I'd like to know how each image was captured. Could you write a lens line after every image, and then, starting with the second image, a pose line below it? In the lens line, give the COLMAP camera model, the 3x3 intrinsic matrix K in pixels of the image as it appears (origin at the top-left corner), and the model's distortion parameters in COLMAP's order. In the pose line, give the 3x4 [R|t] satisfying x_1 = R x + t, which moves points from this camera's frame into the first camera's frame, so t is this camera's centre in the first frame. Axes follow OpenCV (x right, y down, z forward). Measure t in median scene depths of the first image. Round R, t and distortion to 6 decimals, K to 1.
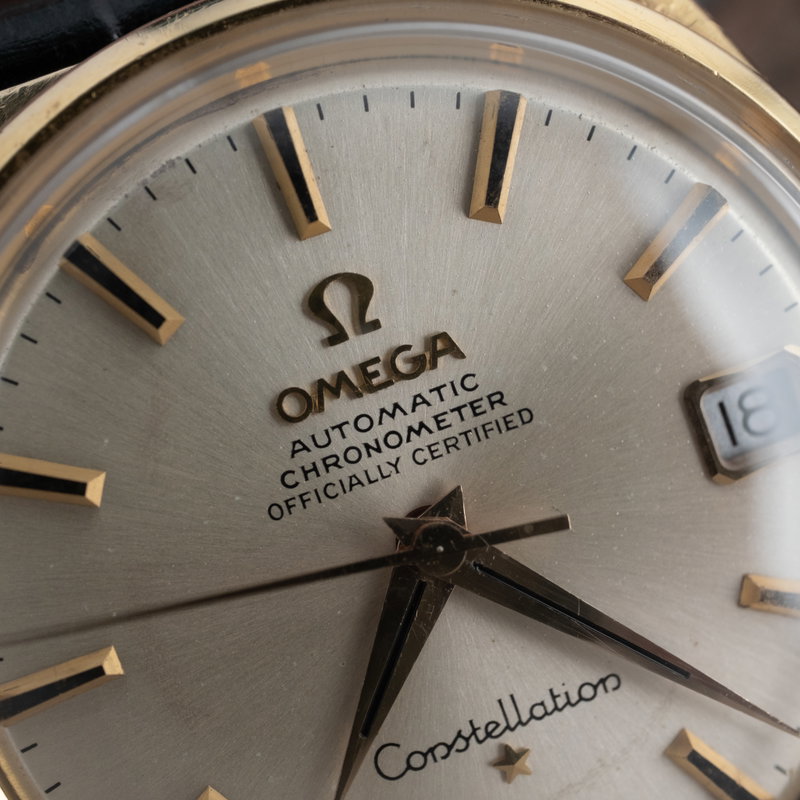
lens RADIAL K [[1449.5, 0, 400.0], [0, 1449.5, 400.0], [0, 0, 1]] dist [0.047398, -0.005186]
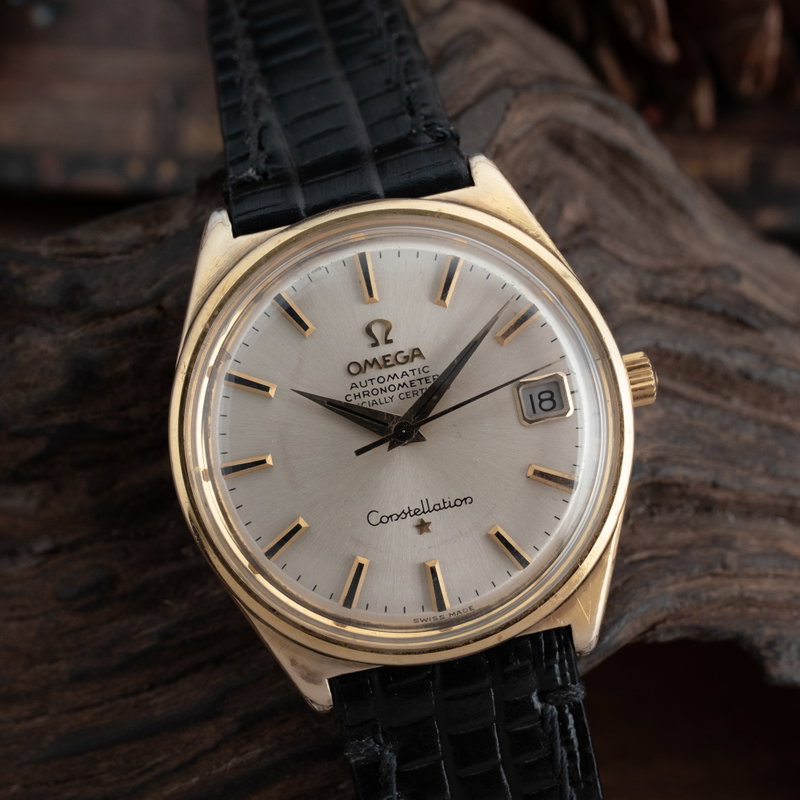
lens RADIAL K [[1449.5, 0, 400.0], [0, 1449.5, 400.0], [0, 0, 1]] dist [0.047398, -0.005186]
pose [[0.982924, 0.130386, -0.129843, 0.333481], [-0.137382, 0.989430, -0.046424, 0.160958], [0.122418, 0.063470, 0.990447, -1.454855]]
